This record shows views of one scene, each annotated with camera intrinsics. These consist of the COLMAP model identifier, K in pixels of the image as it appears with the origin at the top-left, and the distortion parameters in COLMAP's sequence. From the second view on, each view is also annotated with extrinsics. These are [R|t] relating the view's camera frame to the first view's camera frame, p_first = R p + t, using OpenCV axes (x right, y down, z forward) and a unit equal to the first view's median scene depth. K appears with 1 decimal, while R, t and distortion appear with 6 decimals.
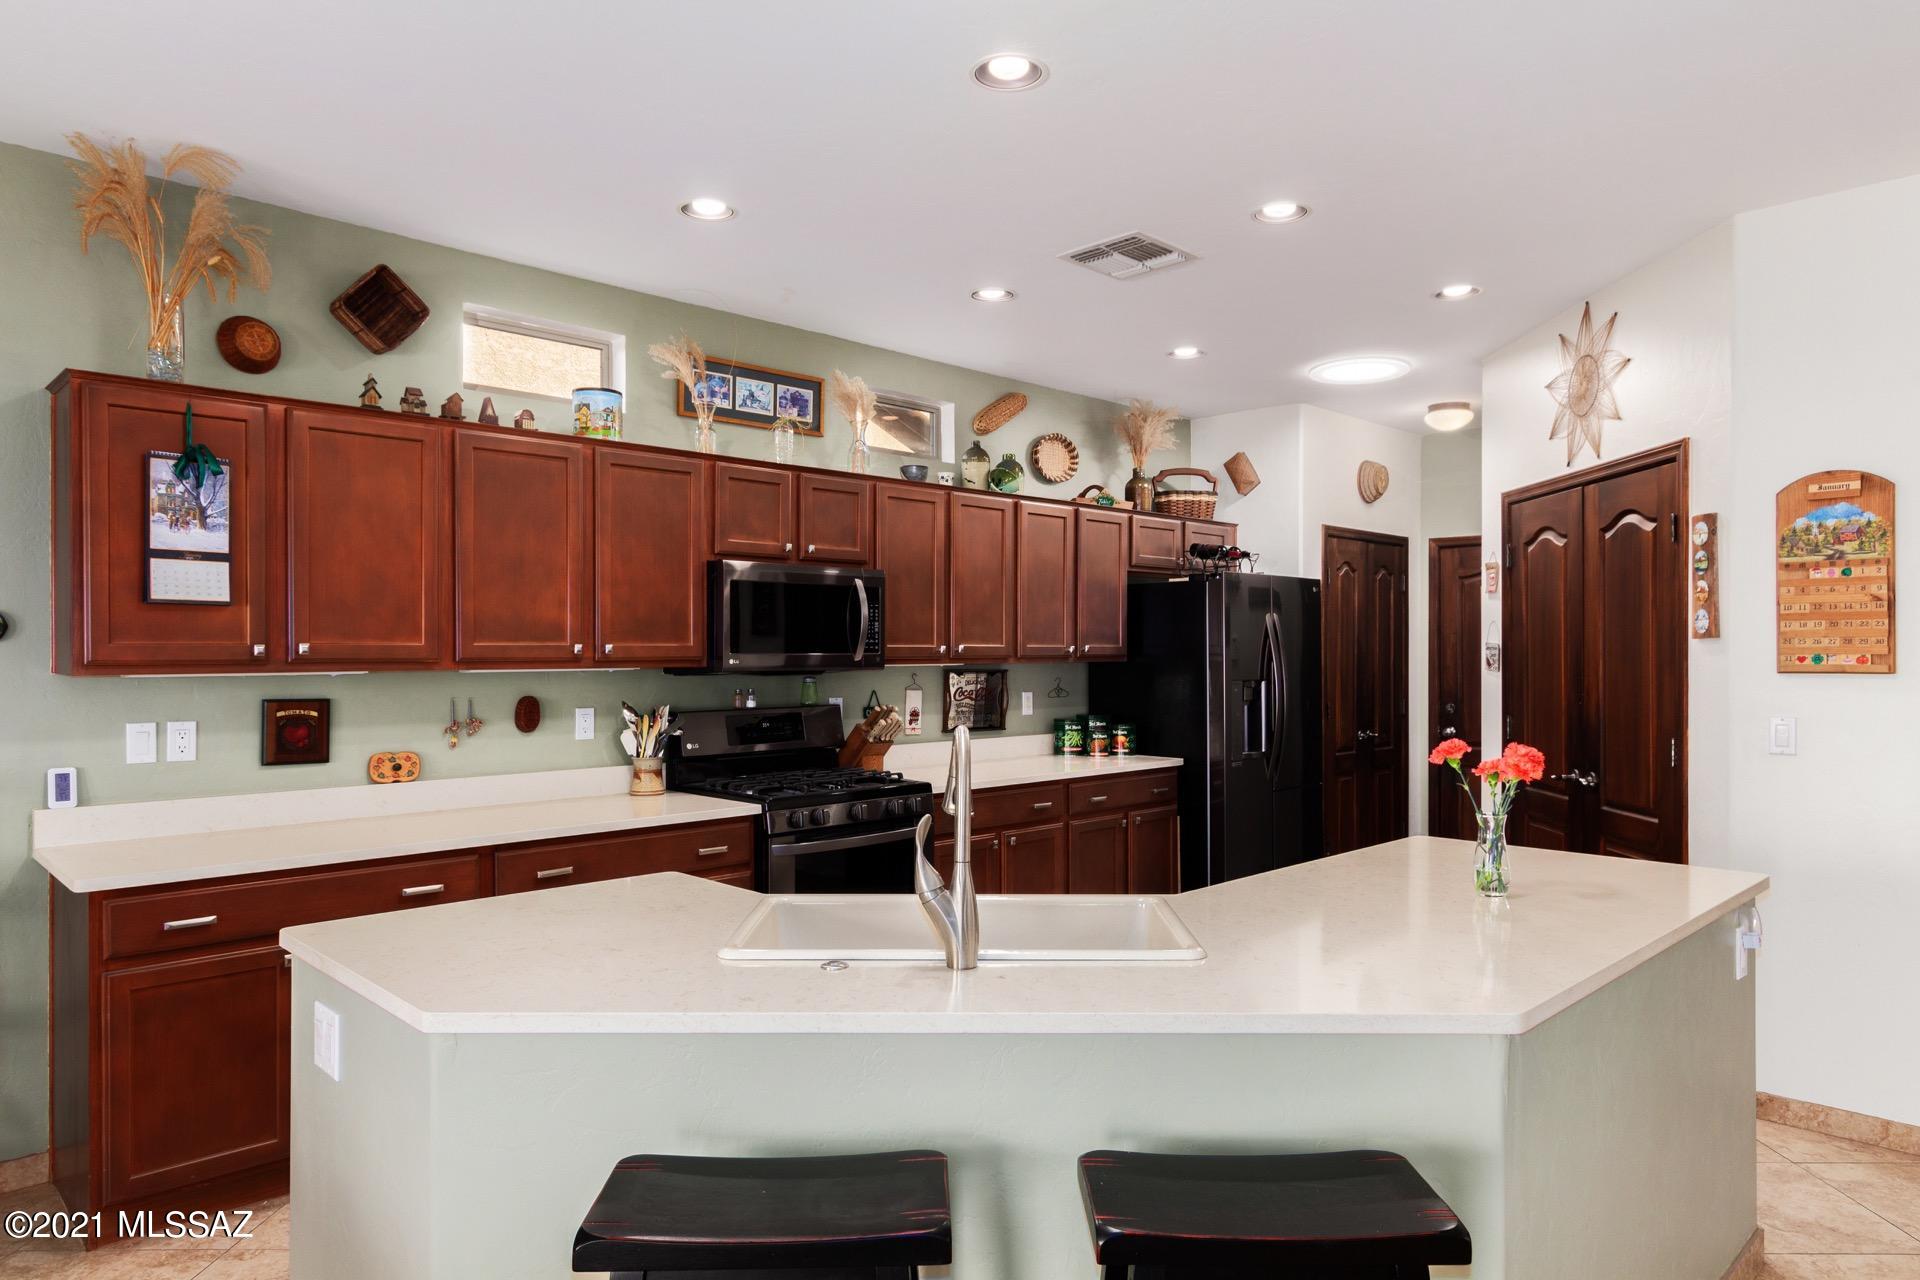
lens RADIAL K [[1191.8, 0, 964.5], [0, 1191.8, 648.9], [0, 0, 1]] dist [0.004231, 0.000792]
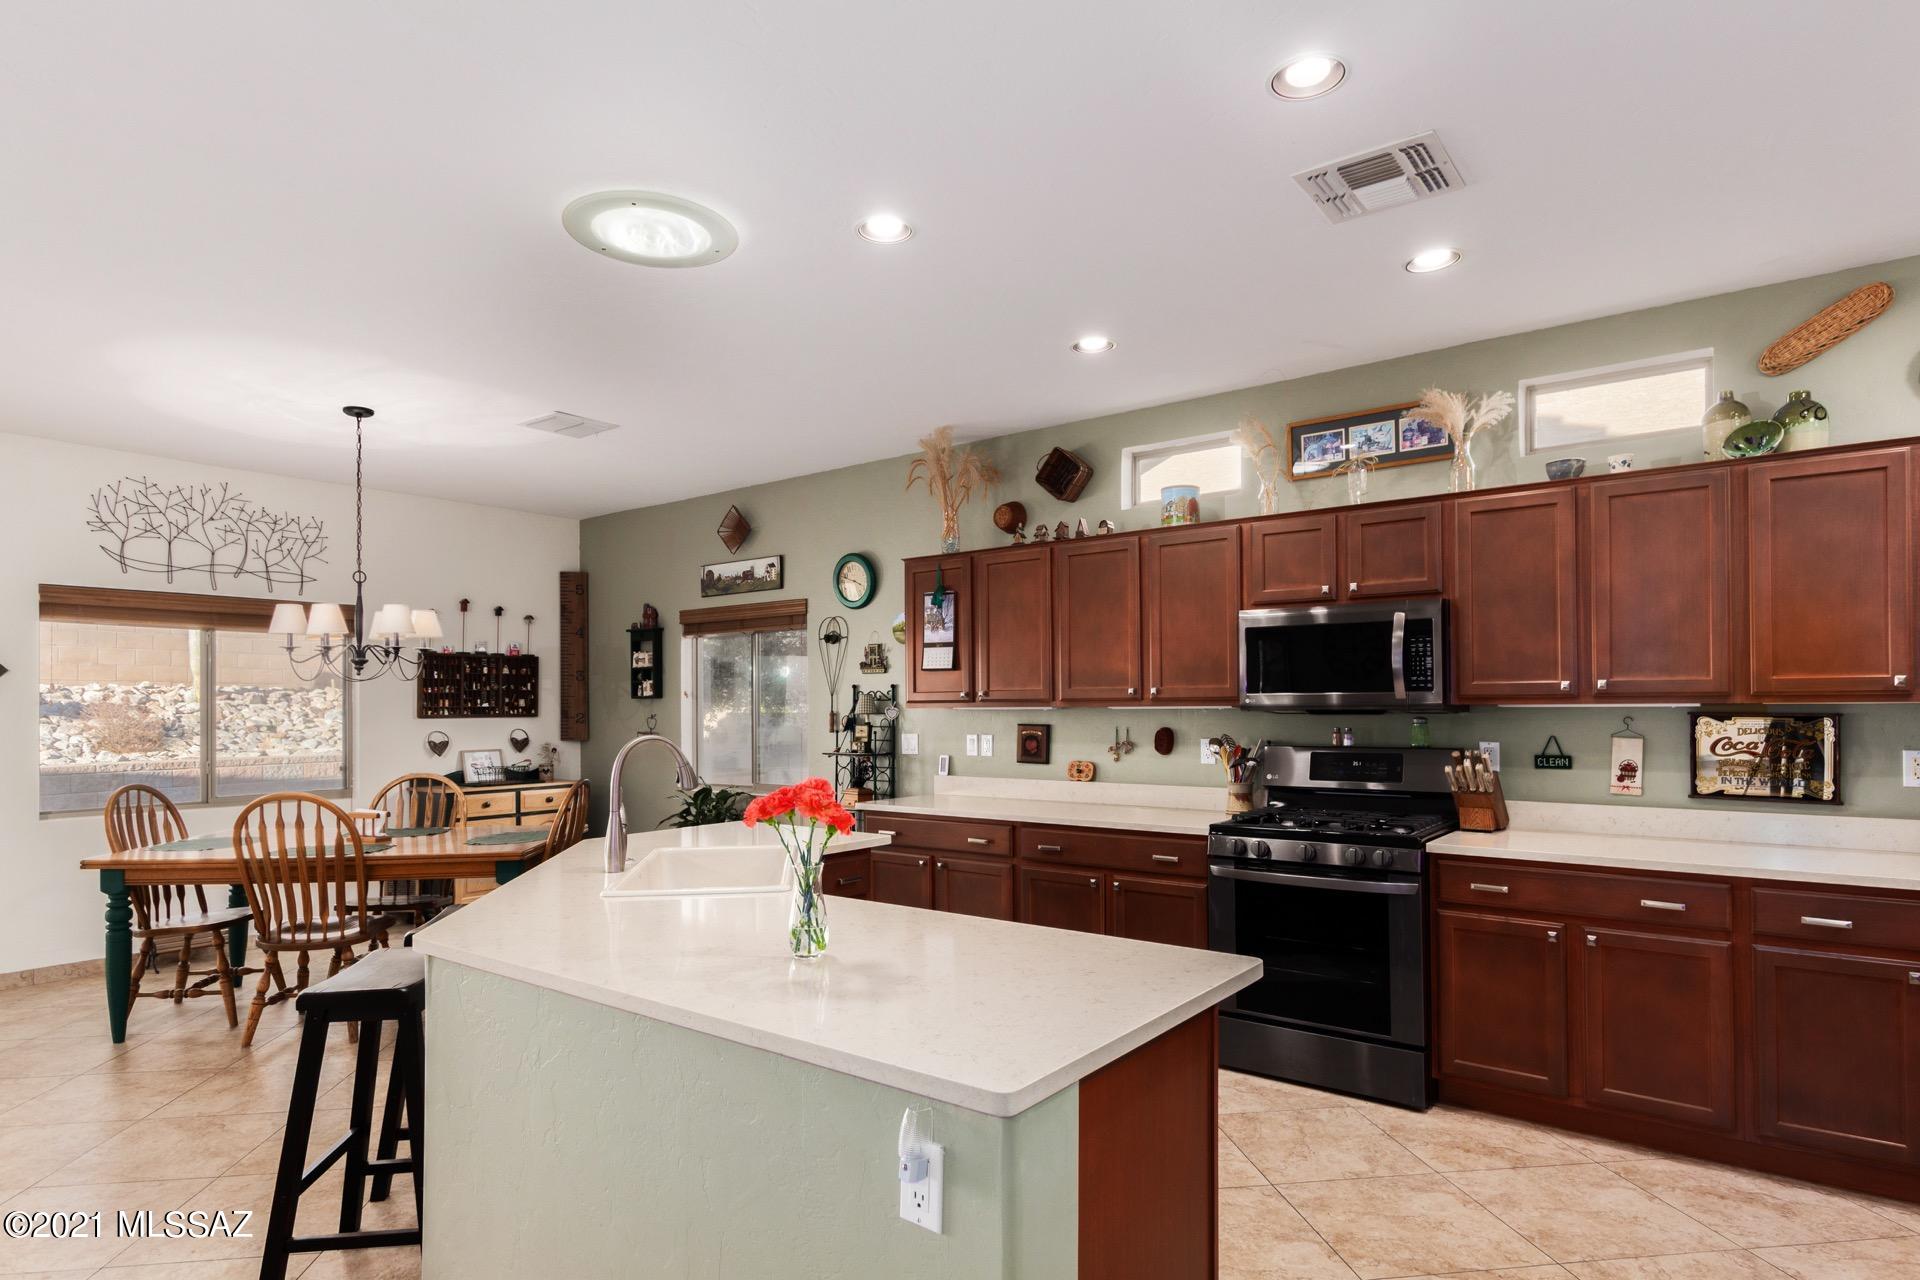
lens RADIAL K [[1045.8, 0, 962.6], [0, 1045.8, 695.4], [0, 0, 1]] dist [0.004660, 0.000261]
pose [[0.136785, -0.008835, -0.990561, 0.833746], [0.007624, 0.999940, -0.007866, 0.012407], [0.990571, -0.006476, 0.136844, 0.677909]]
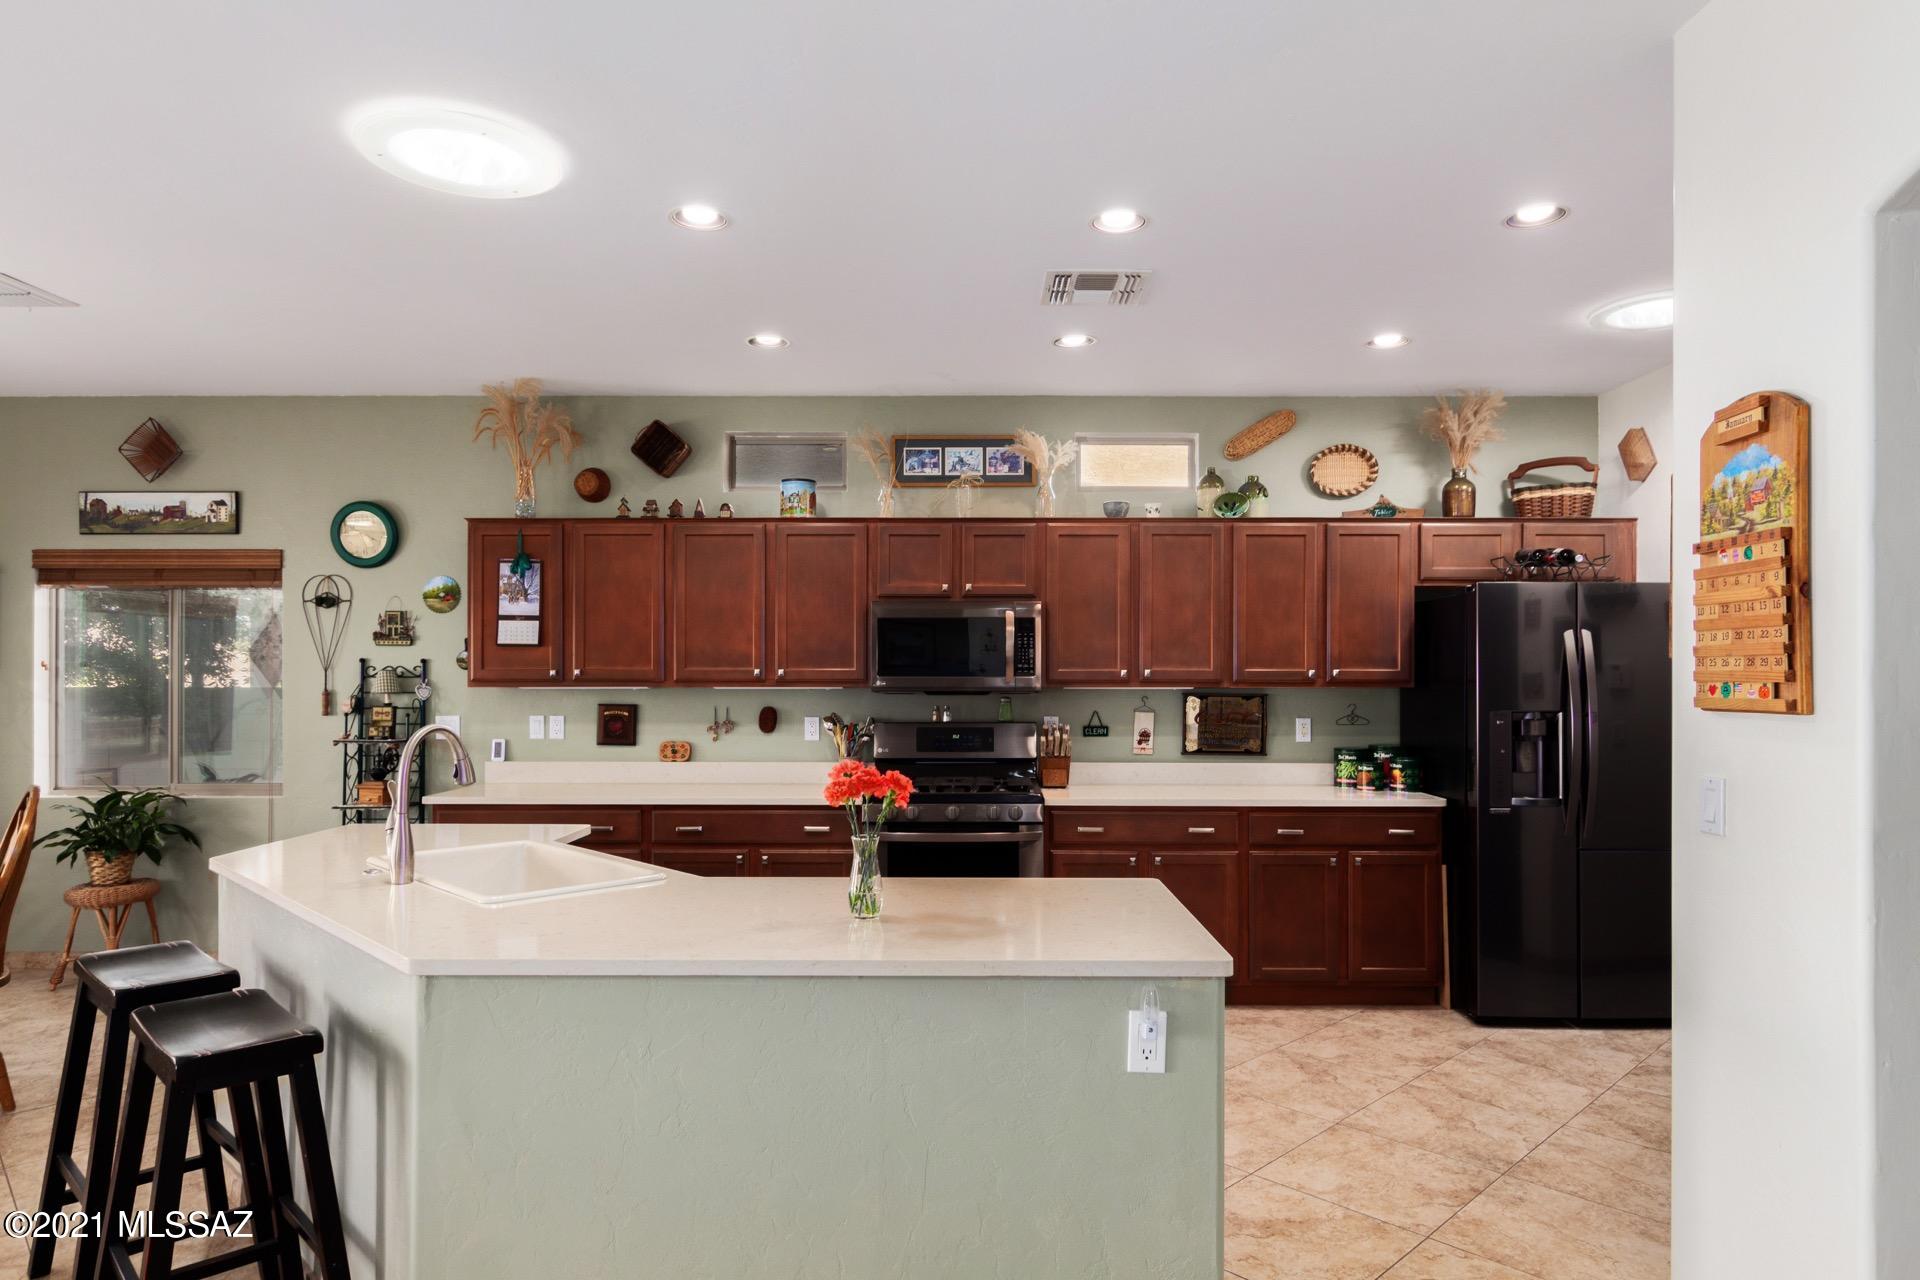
lens RADIAL K [[1130.7, 0, 961.5], [0, 1130.7, 672.4], [0, 0, 1]] dist [0.000099, 0.001680]
pose [[0.706290, 0.000690, -0.707922, 0.793790], [-0.001363, 0.999999, -0.000385, -0.000013], [0.707922, 0.001236, 0.706290, 0.253773]]
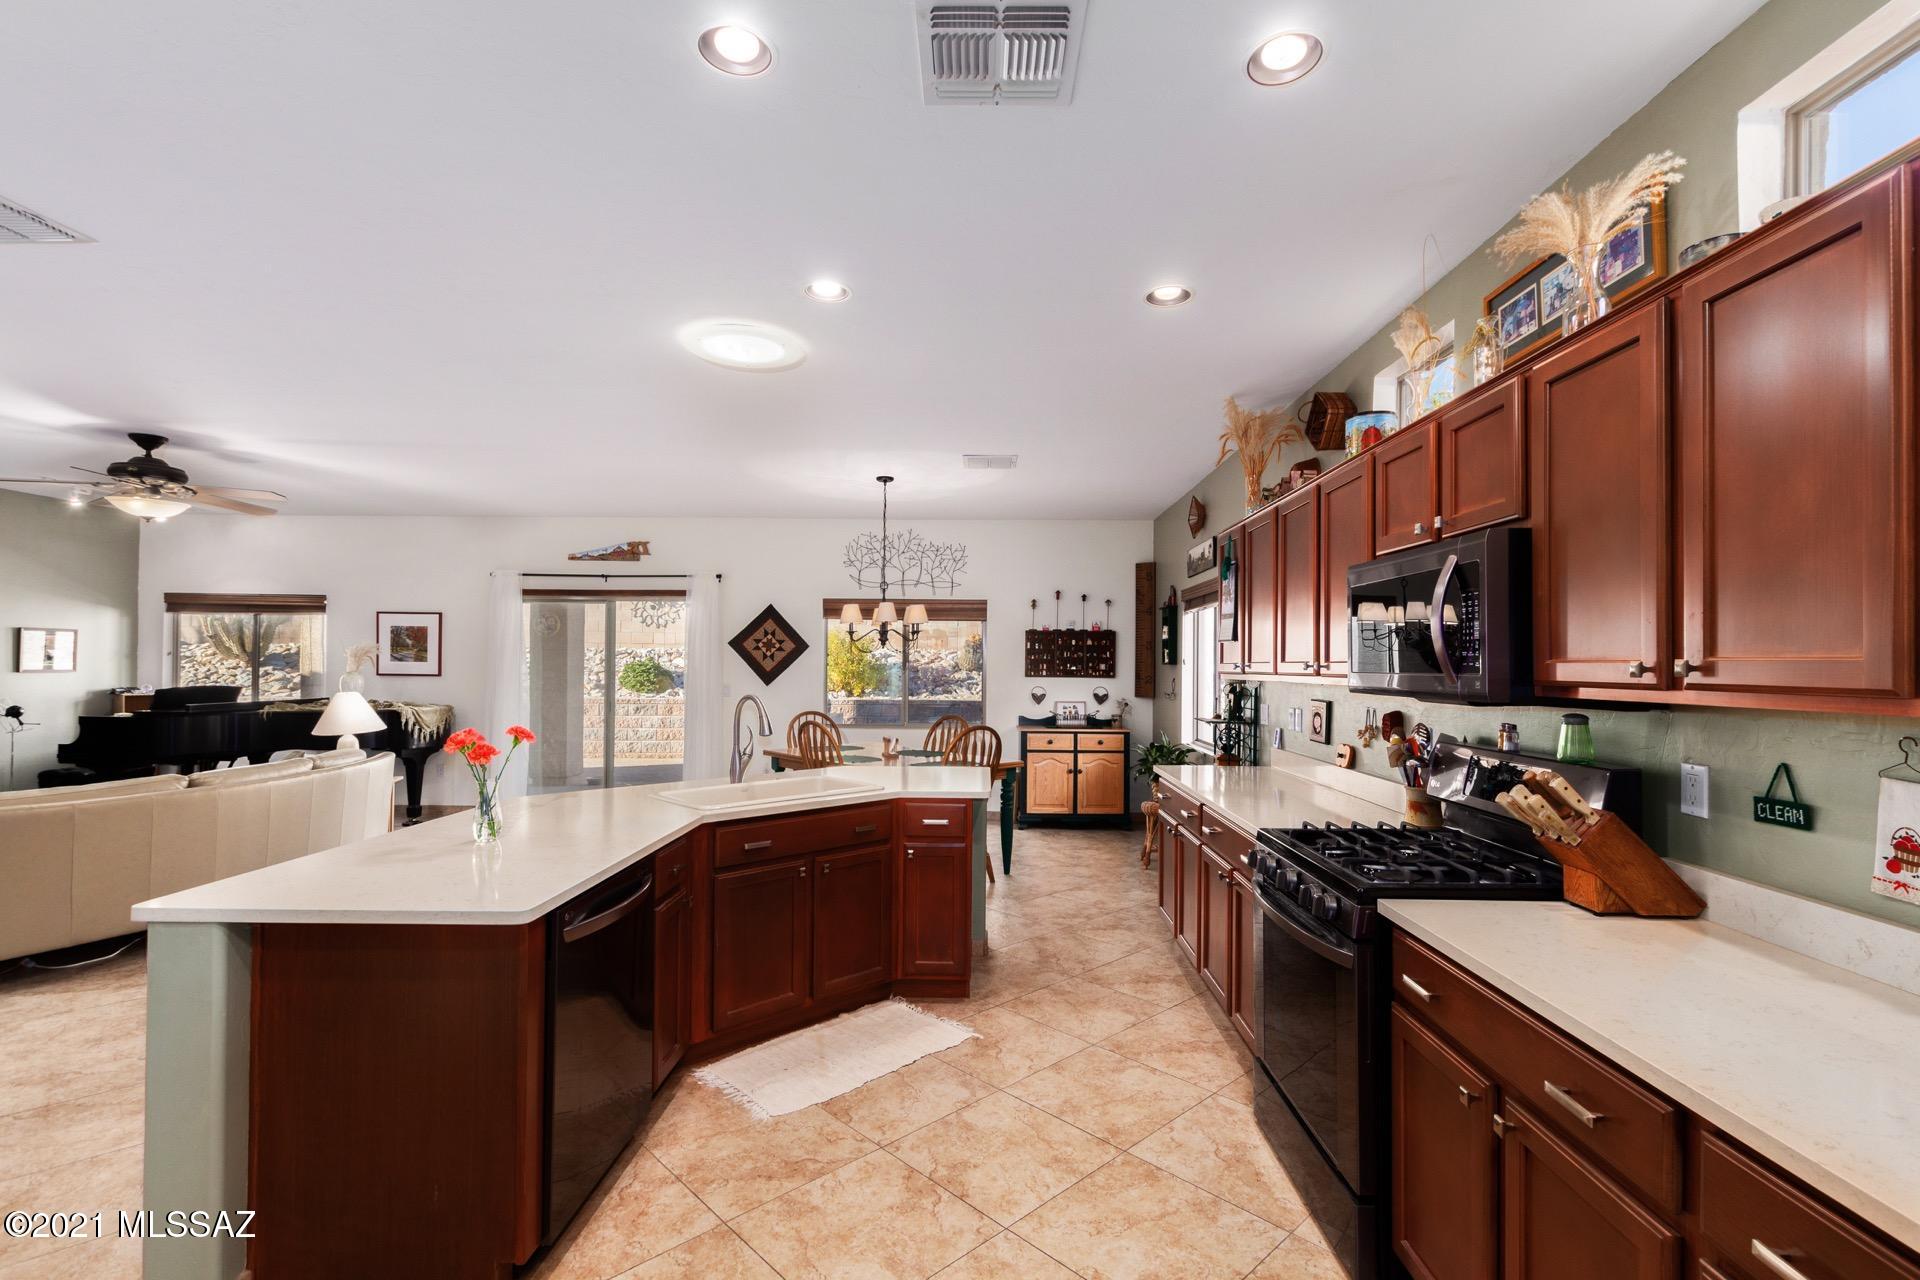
lens RADIAL K [[870.7, 0, 967.9], [0, 870.7, 653.5], [0, 0, 1]] dist [0.003219, -0.001486]
pose [[-0.713860, -0.013459, -0.700159, 0.509106], [-0.006762, 0.999901, -0.012327, 0.000335], [0.700256, -0.004065, -0.713880, 1.418558]]
